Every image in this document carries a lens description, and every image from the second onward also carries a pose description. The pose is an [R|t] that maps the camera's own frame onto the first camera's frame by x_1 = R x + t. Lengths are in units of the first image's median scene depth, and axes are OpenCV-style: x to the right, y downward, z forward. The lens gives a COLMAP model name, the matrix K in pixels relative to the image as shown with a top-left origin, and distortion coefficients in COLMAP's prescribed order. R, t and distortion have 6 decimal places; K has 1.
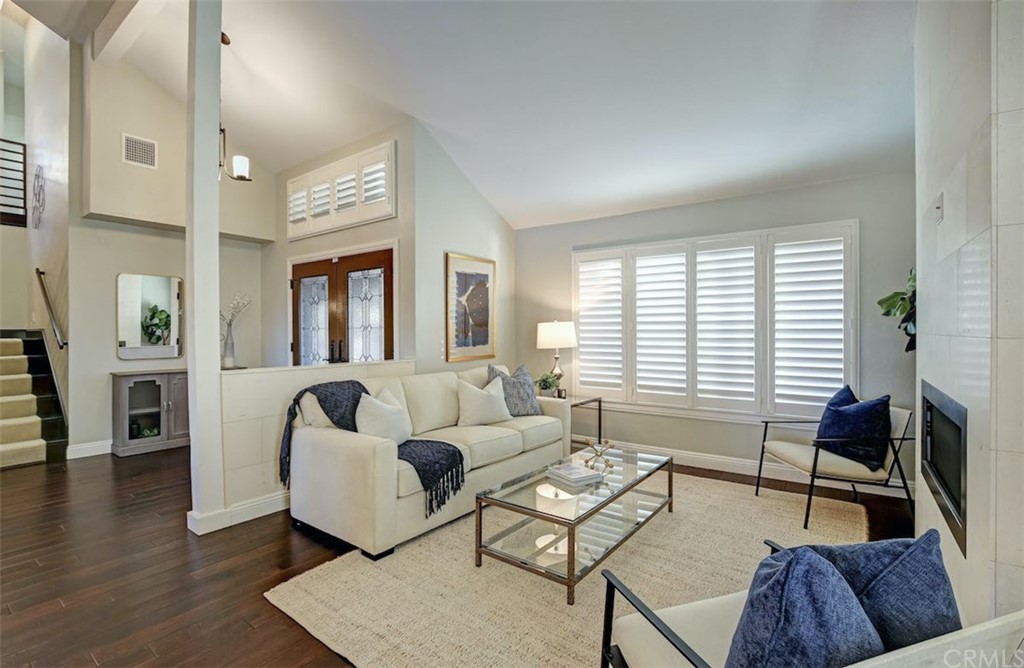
lens RADIAL K [[471.0, 0, 514.5], [0, 471.0, 327.4], [0, 0, 1]] dist [-0.027517, 0.001895]
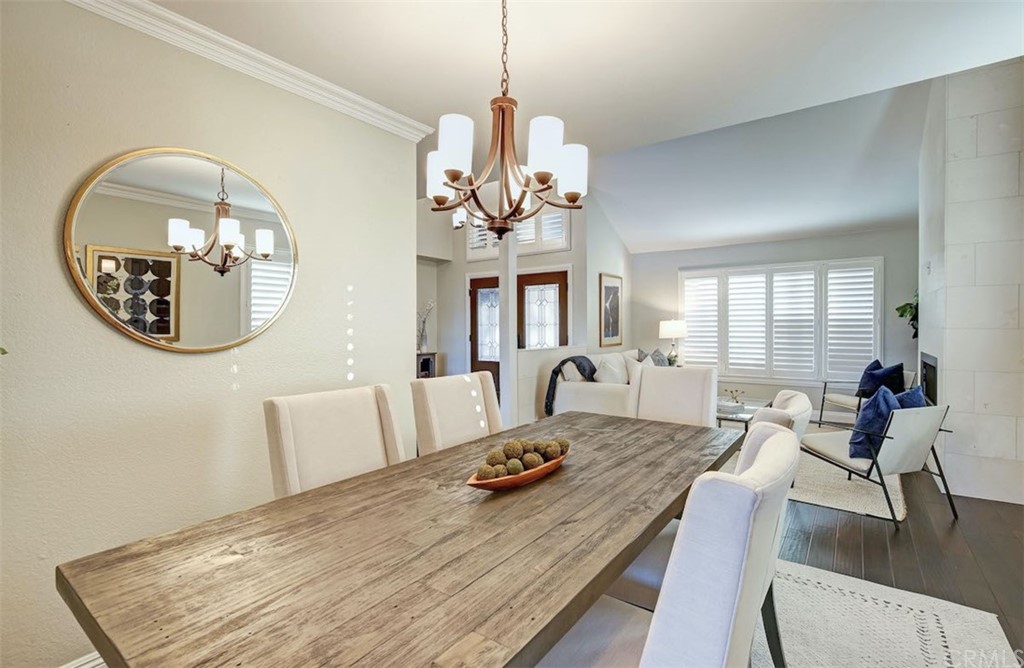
lens RADIAL K [[471.0, 0, 511.8], [0, 471.0, 327.1], [0, 0, 1]] dist [-0.027517, 0.001895]
pose [[0.999950, -0.000252, -0.010002, -0.421697], [0.000319, 0.999978, 0.006668, 0.000145], [0.010000, -0.006671, 0.999928, -0.493030]]
